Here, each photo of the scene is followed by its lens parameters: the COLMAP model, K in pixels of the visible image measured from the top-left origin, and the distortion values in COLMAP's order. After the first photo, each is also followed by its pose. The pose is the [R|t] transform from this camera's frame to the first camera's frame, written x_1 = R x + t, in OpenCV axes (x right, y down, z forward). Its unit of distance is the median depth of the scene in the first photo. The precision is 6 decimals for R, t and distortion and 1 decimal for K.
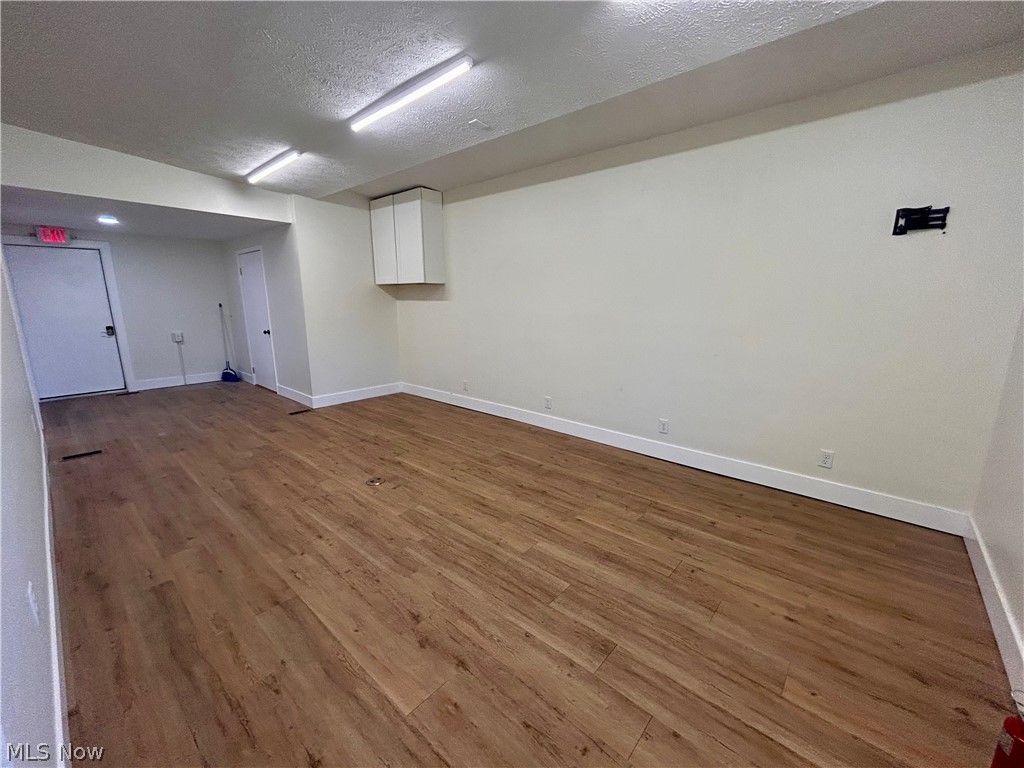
lens RADIAL K [[416.6, 0, 509.5], [0, 416.6, 383.6], [0, 0, 1]] dist [0.000397, -0.000157]
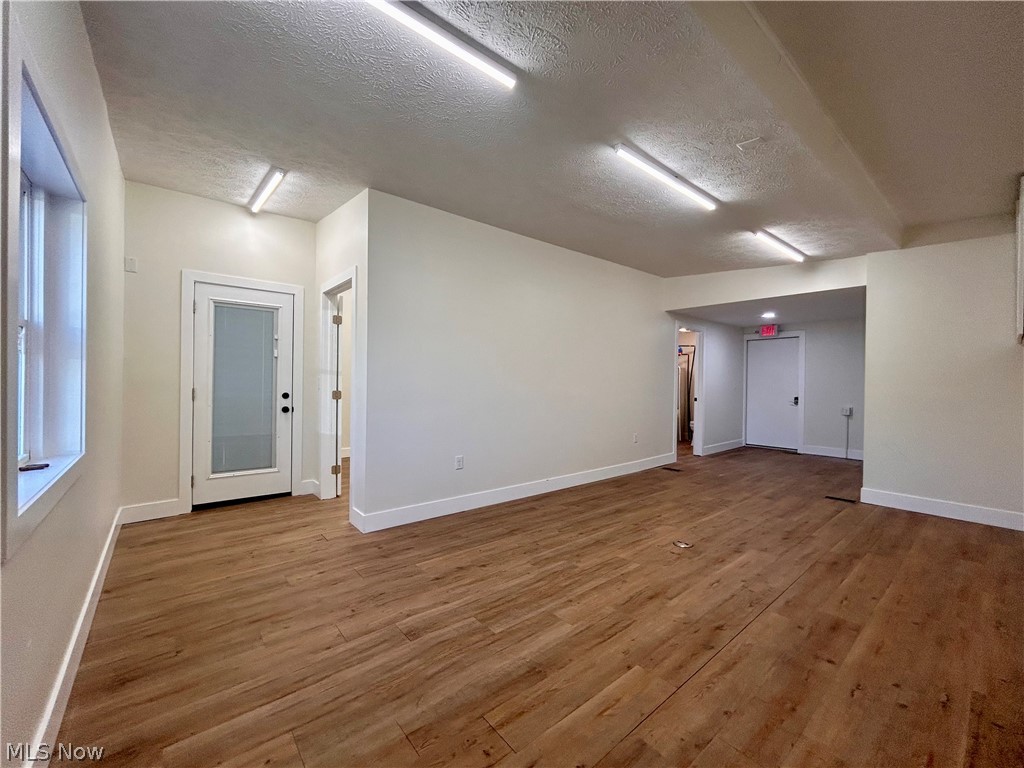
lens RADIAL K [[416.6, 0, 511.7], [0, 416.6, 383.9], [0, 0, 1]] dist [0.000397, -0.000157]
pose [[-0.149920, 0.004444, -0.988688, 0.909586], [-0.208692, 0.977317, 0.036038, -0.109291], [0.966422, 0.211734, -0.145592, 0.869929]]
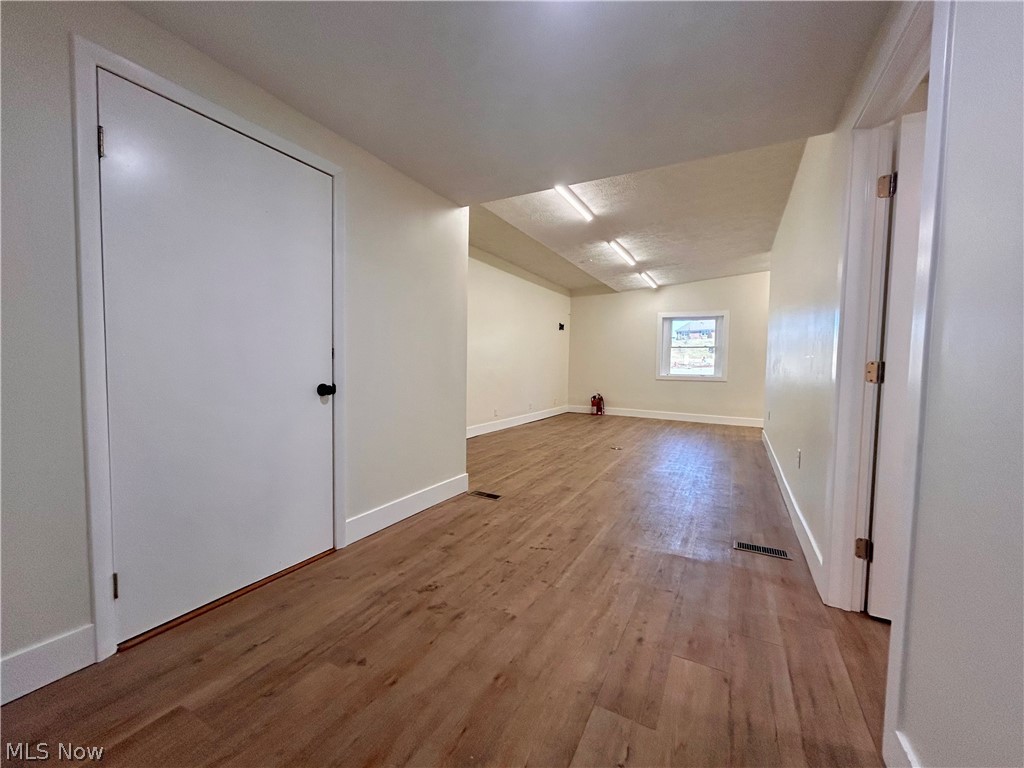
lens RADIAL K [[416.6, 0, 508.6], [0, 416.6, 385.0], [0, 0, 1]] dist [0.000397, -0.000157]
pose [[-0.235963, -0.058270, 0.970014, -2.335978], [0.172973, 0.979741, 0.100931, -0.328242], [-0.956244, 0.191602, -0.221103, 2.222901]]
